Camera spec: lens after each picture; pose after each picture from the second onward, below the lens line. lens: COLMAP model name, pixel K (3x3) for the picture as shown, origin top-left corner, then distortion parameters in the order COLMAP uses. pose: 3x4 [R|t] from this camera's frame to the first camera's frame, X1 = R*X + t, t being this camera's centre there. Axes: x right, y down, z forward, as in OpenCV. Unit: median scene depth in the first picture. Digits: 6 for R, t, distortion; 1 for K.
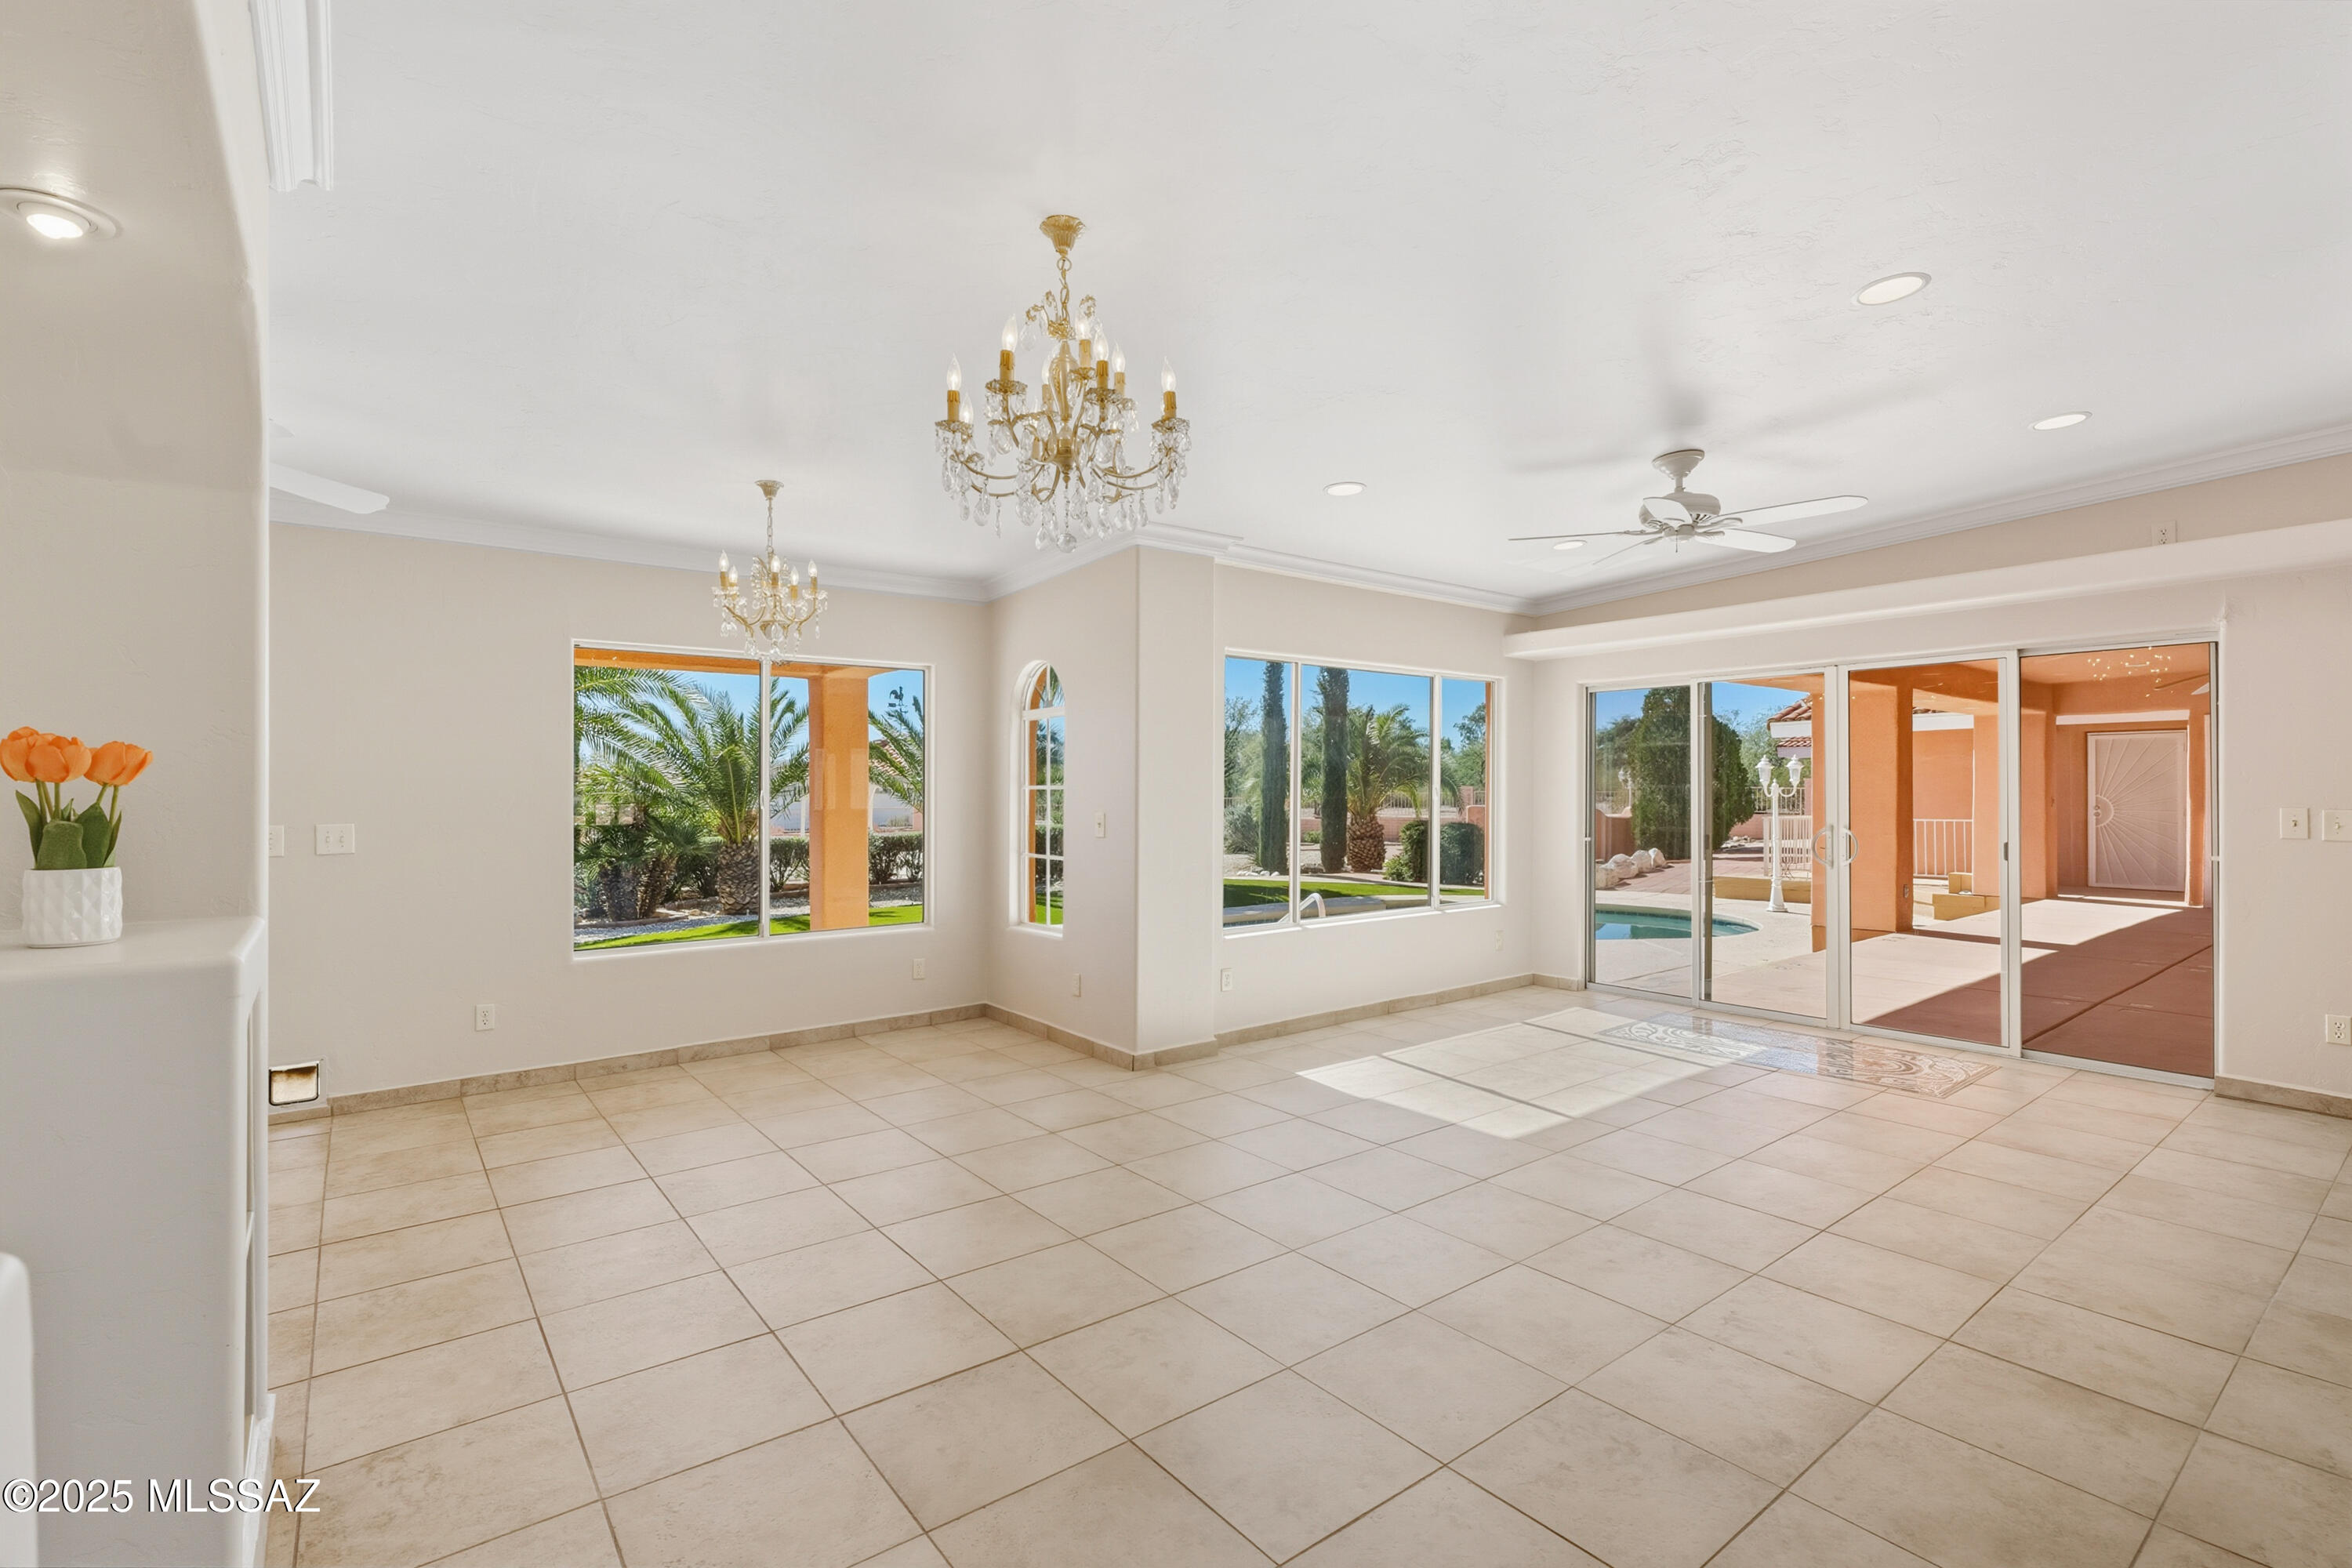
lens RADIAL K [[1068.6, 0, 1185.0], [0, 1068.6, 788.4], [0, 0, 1]] dist [-0.002053, -0.000397]
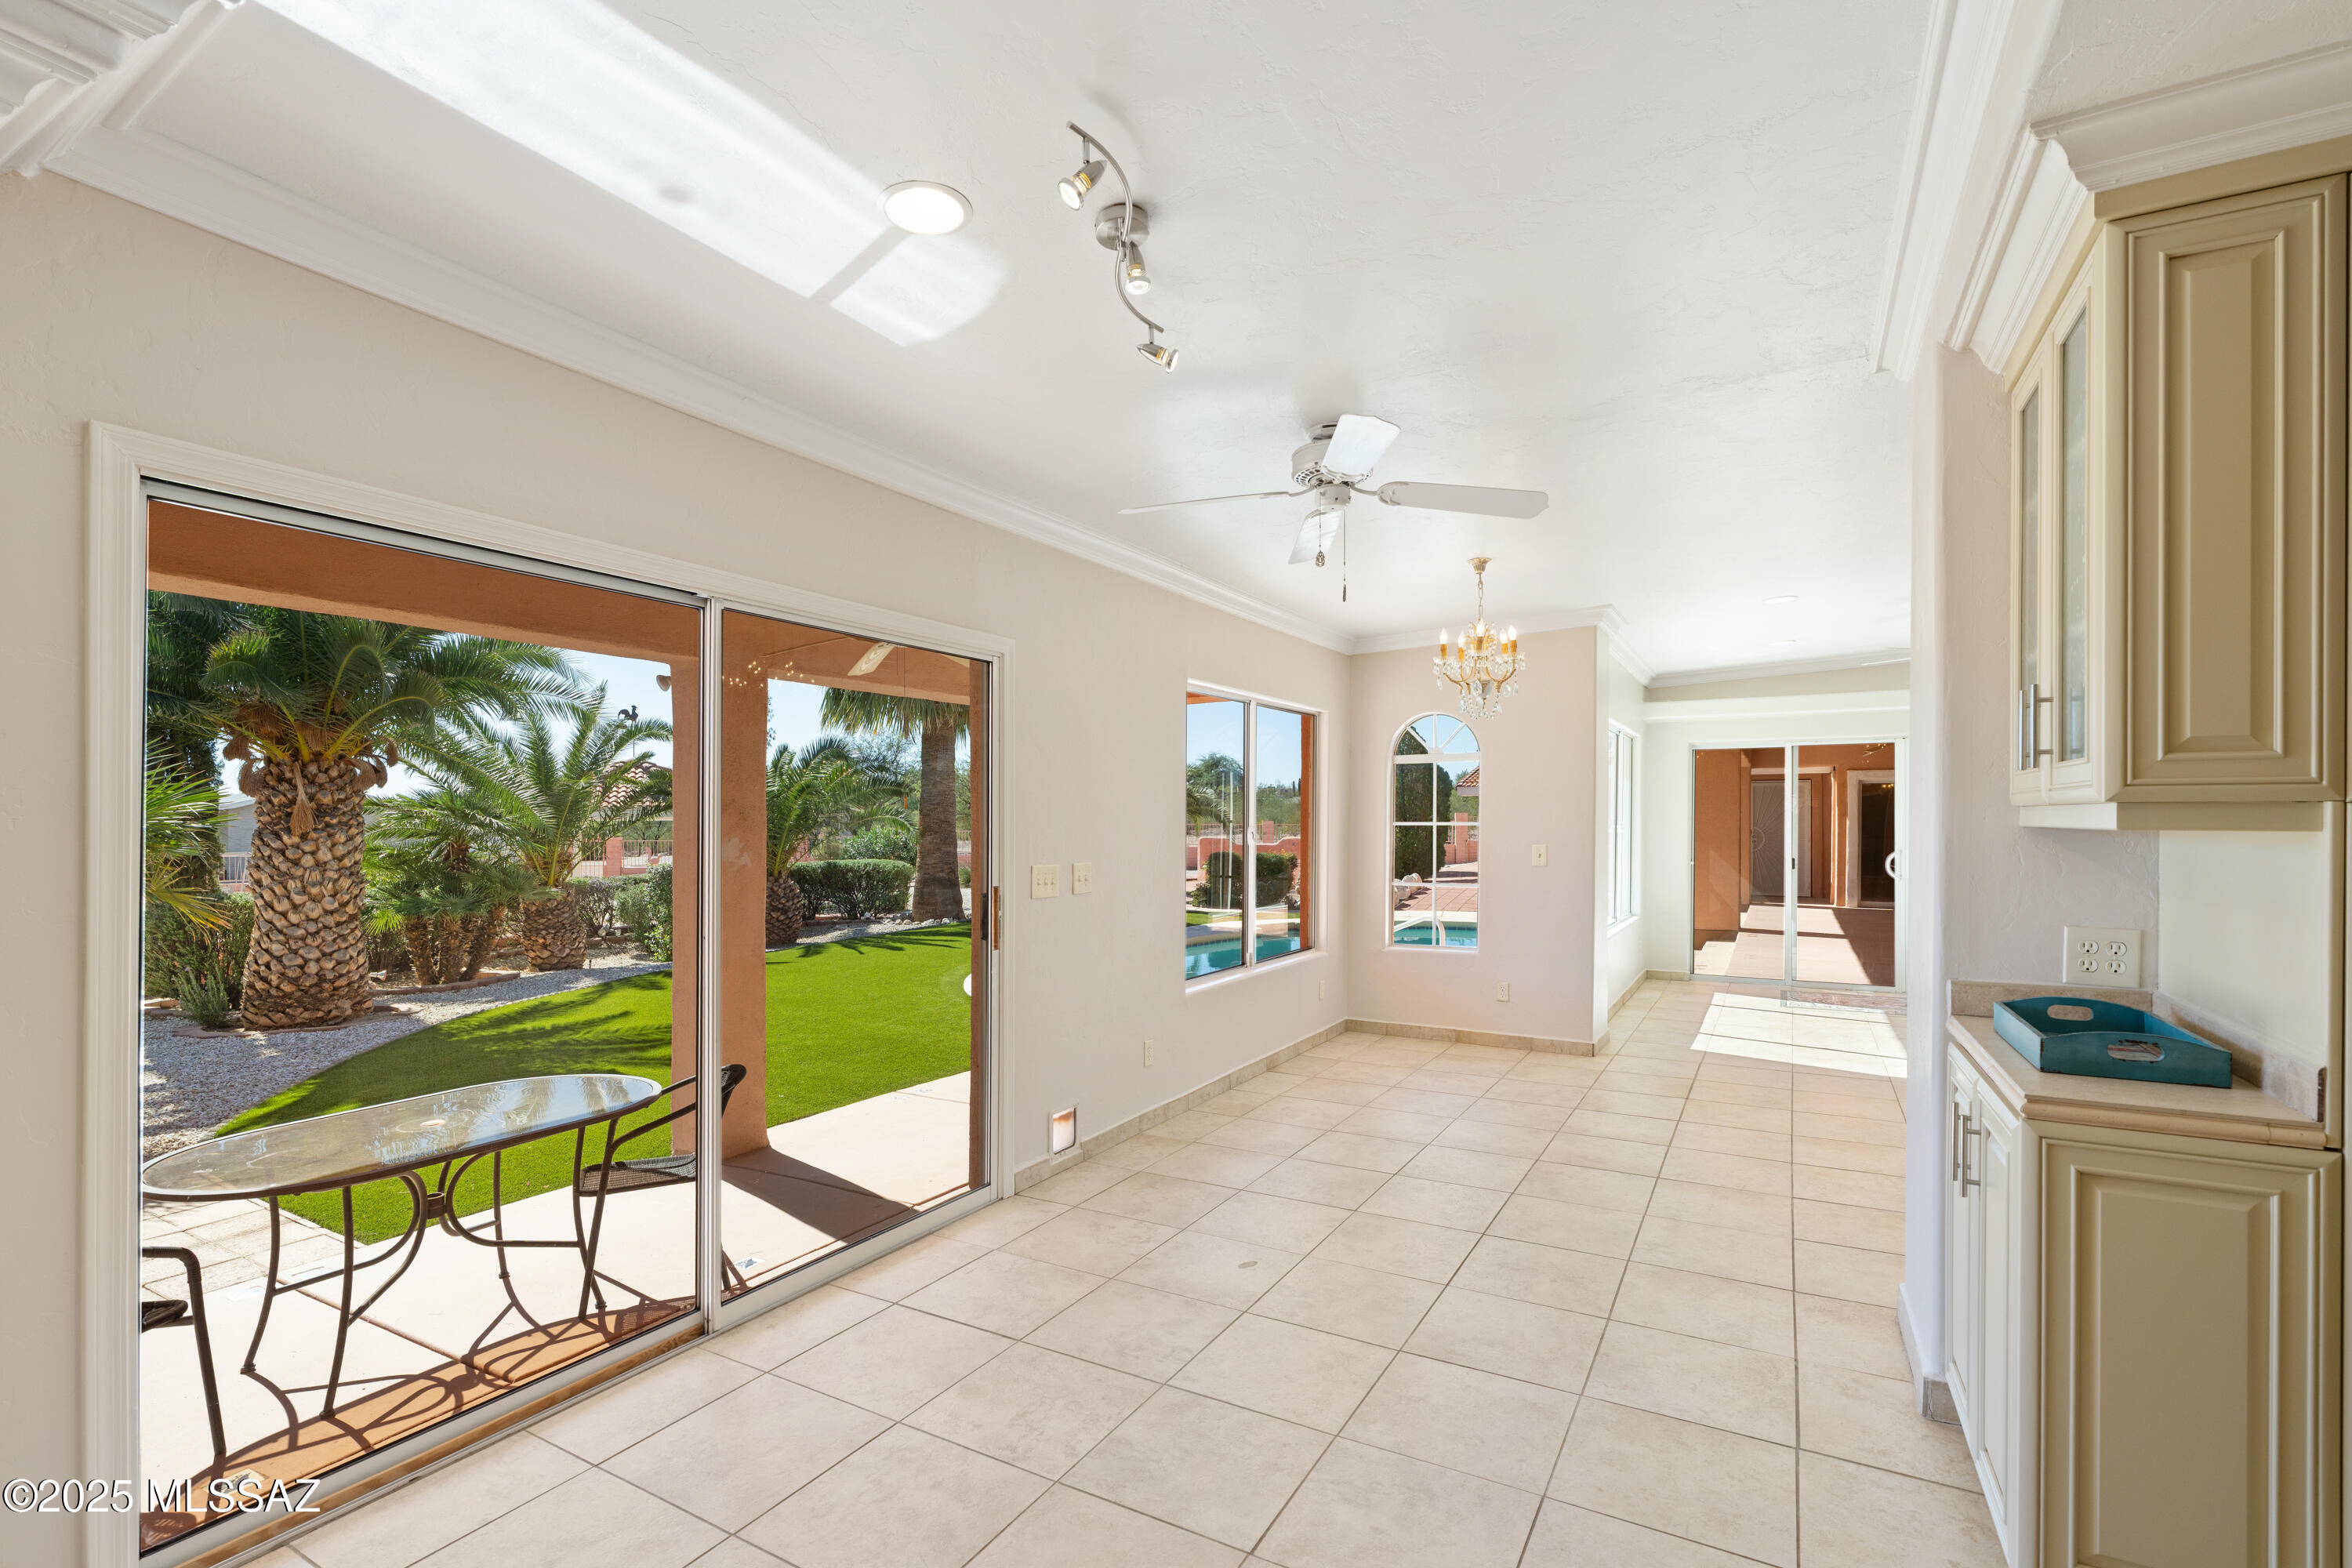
lens RADIAL K [[1068.6, 0, 1185.0], [0, 1068.6, 788.4], [0, 0, 1]] dist [-0.002053, -0.000397]
pose [[0.922686, 0.013257, 0.385324, -0.857106], [-0.000462, 0.999446, -0.033278, 0.000707], [-0.385552, 0.030527, 0.922181, 0.045078]]
